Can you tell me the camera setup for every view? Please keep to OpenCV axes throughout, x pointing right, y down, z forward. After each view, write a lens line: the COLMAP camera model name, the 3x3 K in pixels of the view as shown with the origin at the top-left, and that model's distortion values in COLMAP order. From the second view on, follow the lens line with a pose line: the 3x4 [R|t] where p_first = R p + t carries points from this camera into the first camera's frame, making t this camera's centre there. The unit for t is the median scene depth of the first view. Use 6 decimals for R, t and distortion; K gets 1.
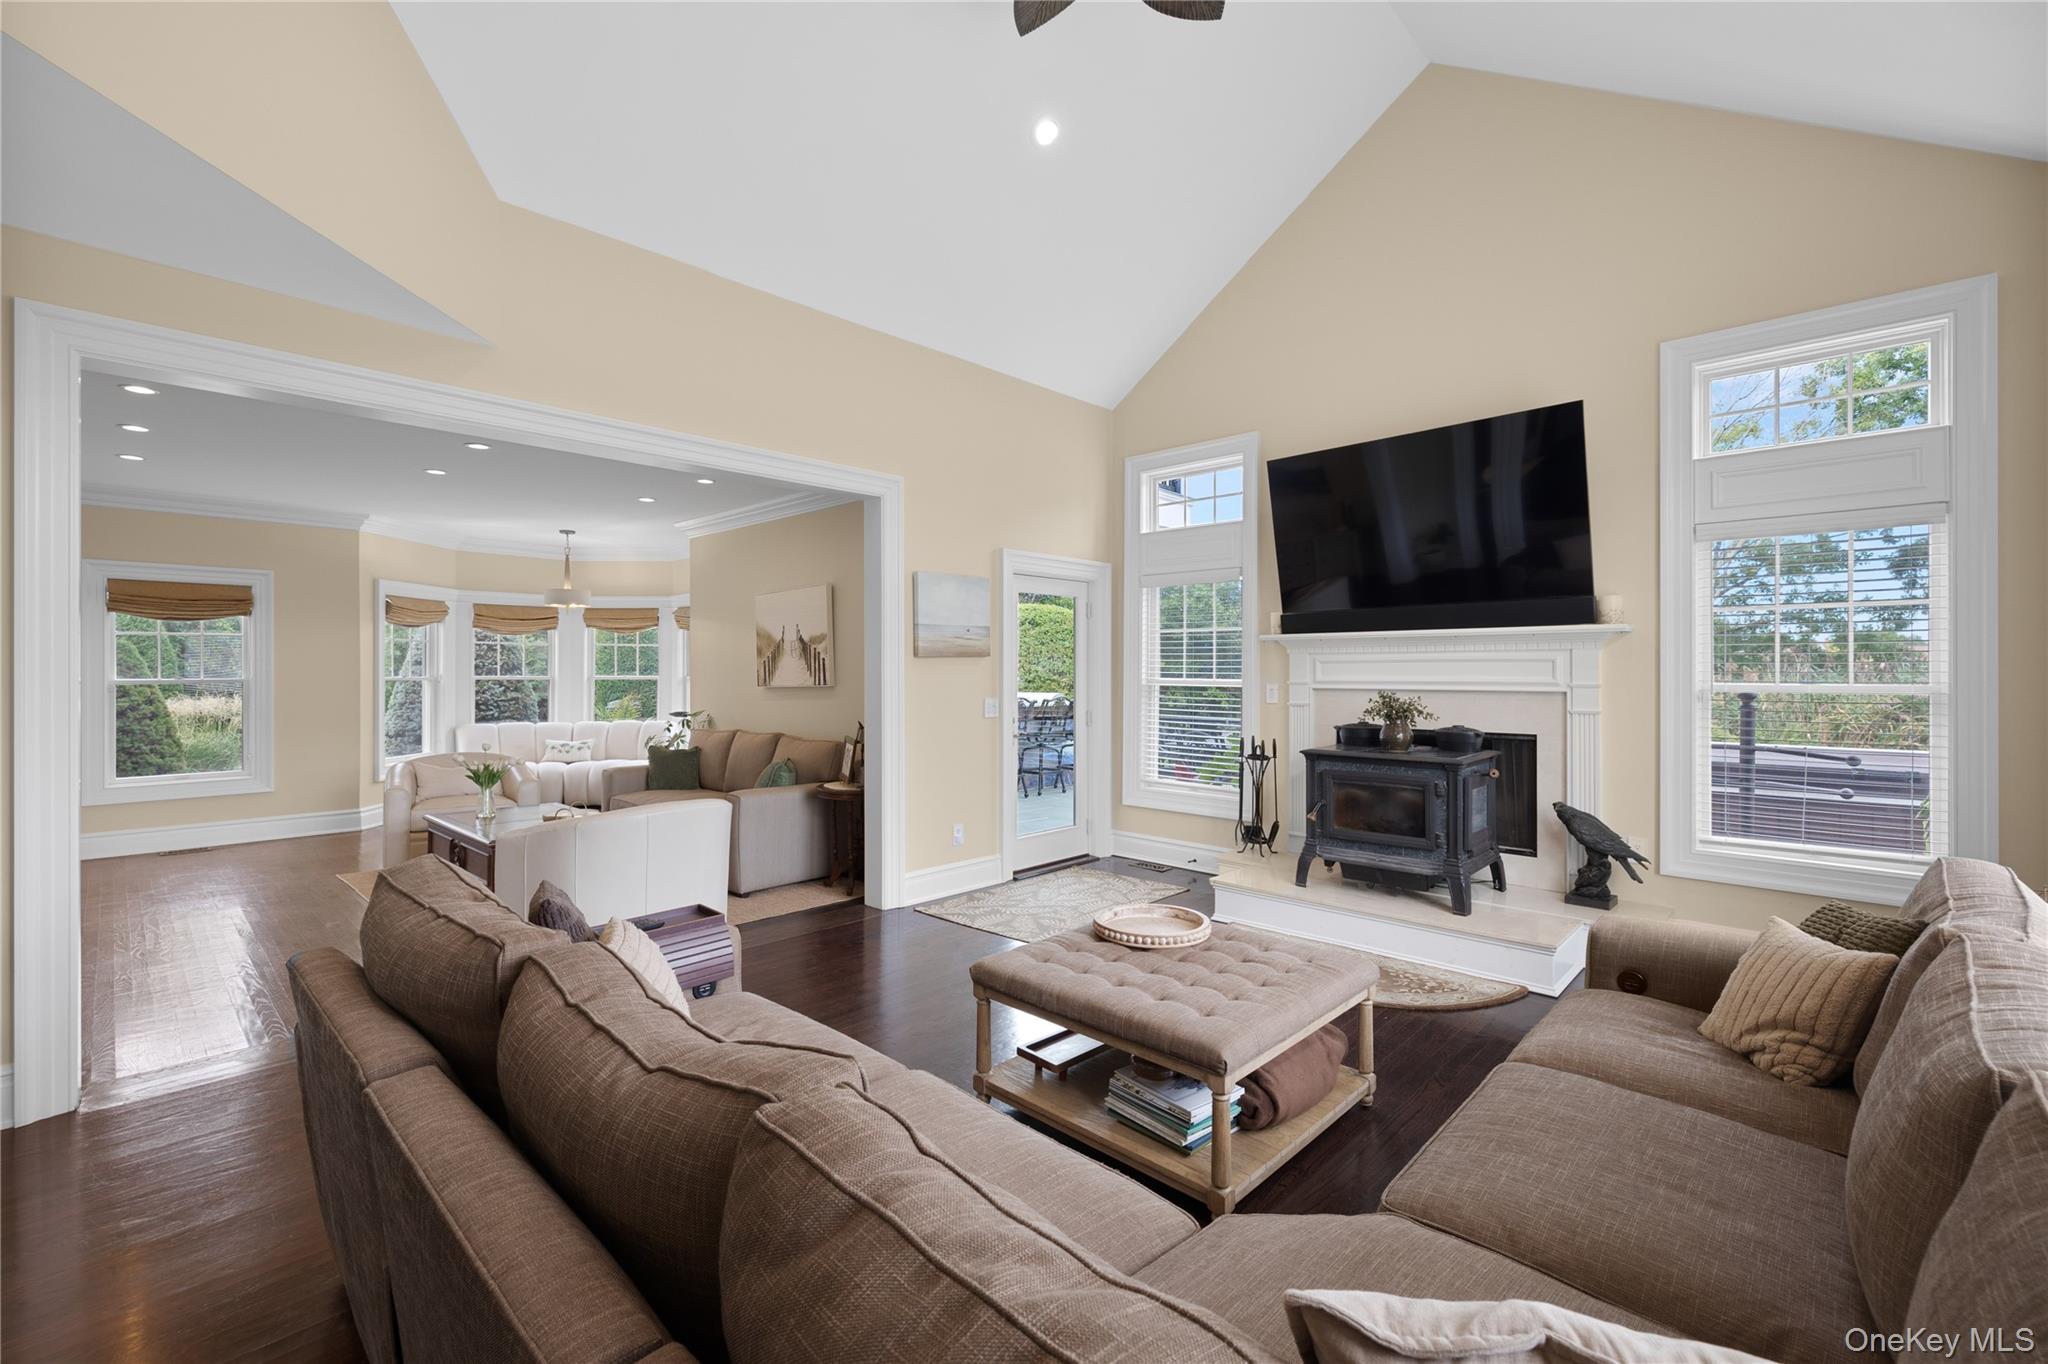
lens RADIAL K [[885.7, 0, 985.1], [0, 885.7, 672.5], [0, 0, 1]] dist [0.000531, 0.000055]
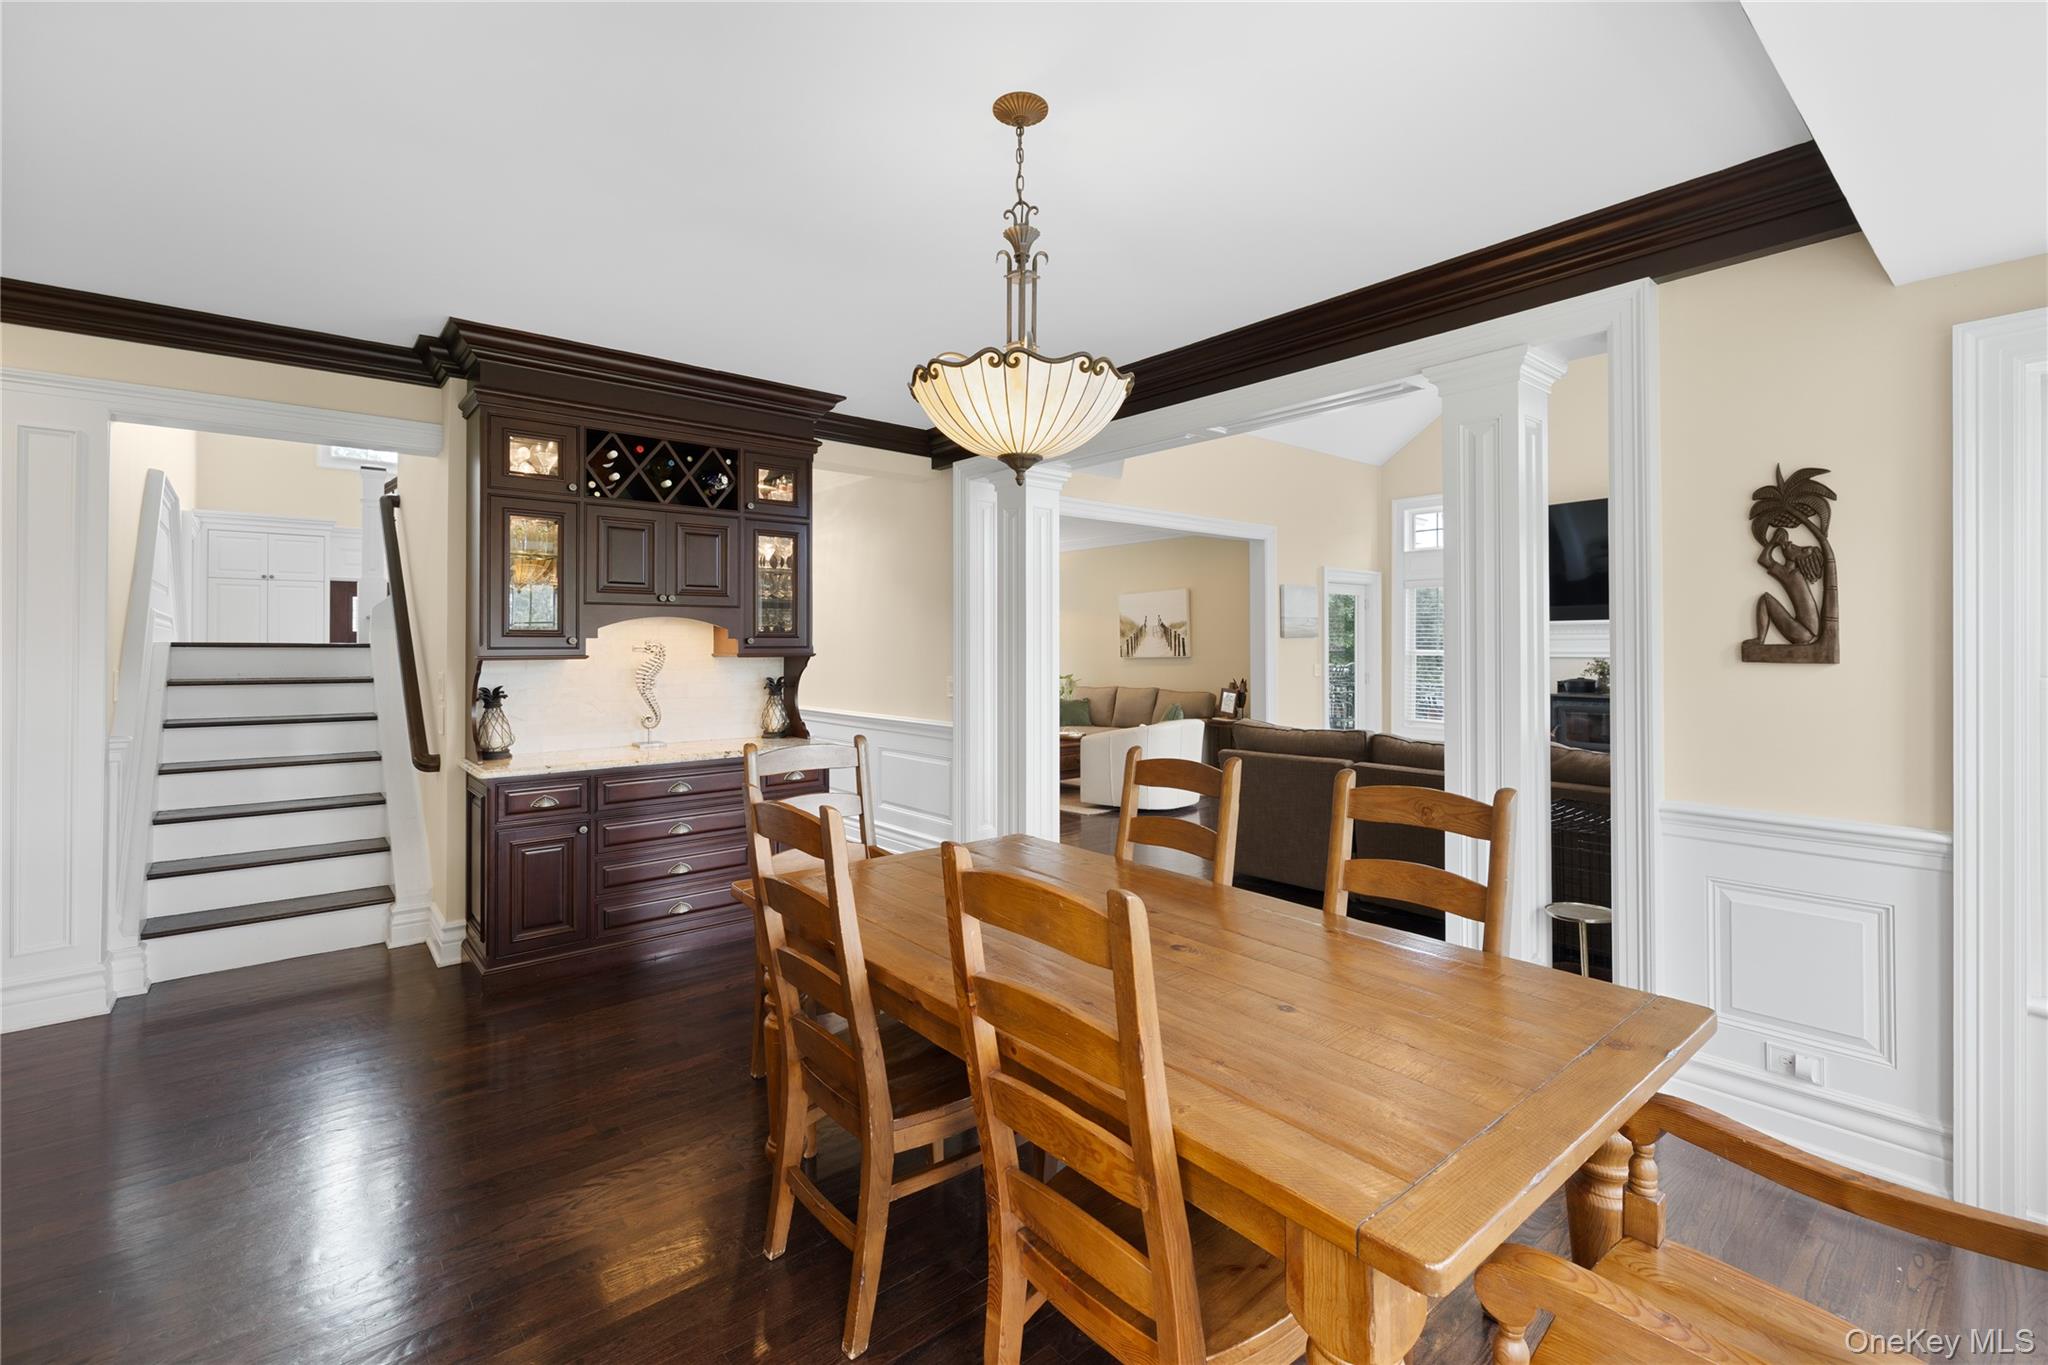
lens RADIAL K [[884.1, 0, 1014.7], [0, 884.1, 647.2], [0, 0, 1]] dist [0.001611, 0.000347]
pose [[0.996520, -0.002440, -0.083312, -0.338971], [0.002333, 0.999996, -0.001384, 0.000668], [0.083316, 0.001185, 0.996523, -0.498637]]
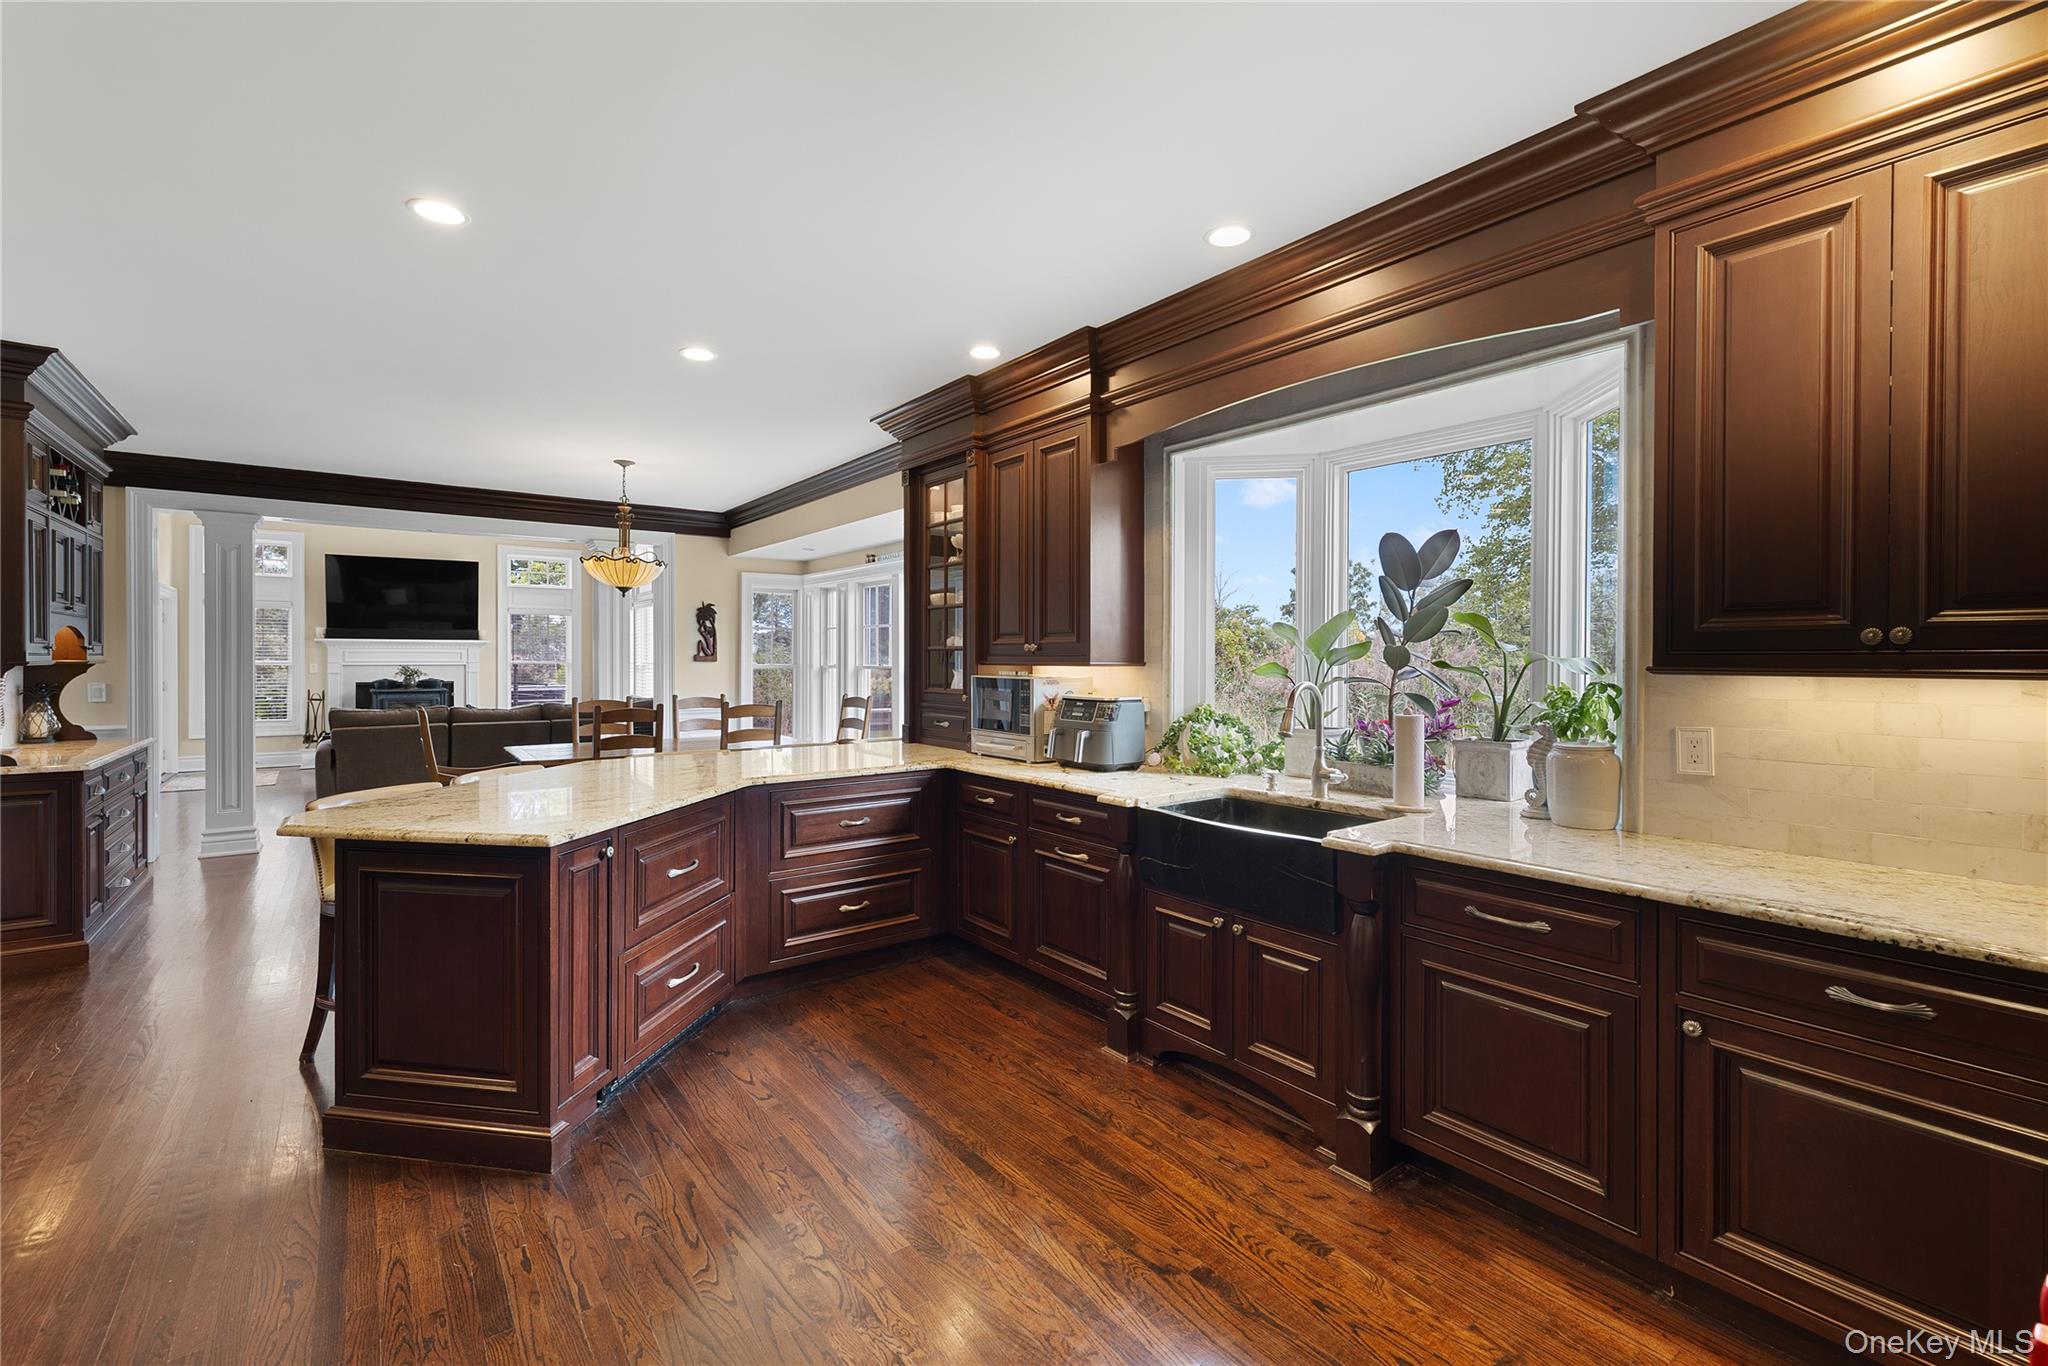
lens RADIAL K [[876.1, 0, 1011.4], [0, 876.1, 665.6], [0, 0, 1]] dist [-0.000136, -0.000099]
pose [[0.137255, -0.007430, 0.990508, -1.203455], [0.000637, 0.999972, 0.007413, 0.004201], [-0.990536, -0.000386, 0.137256, -0.692523]]
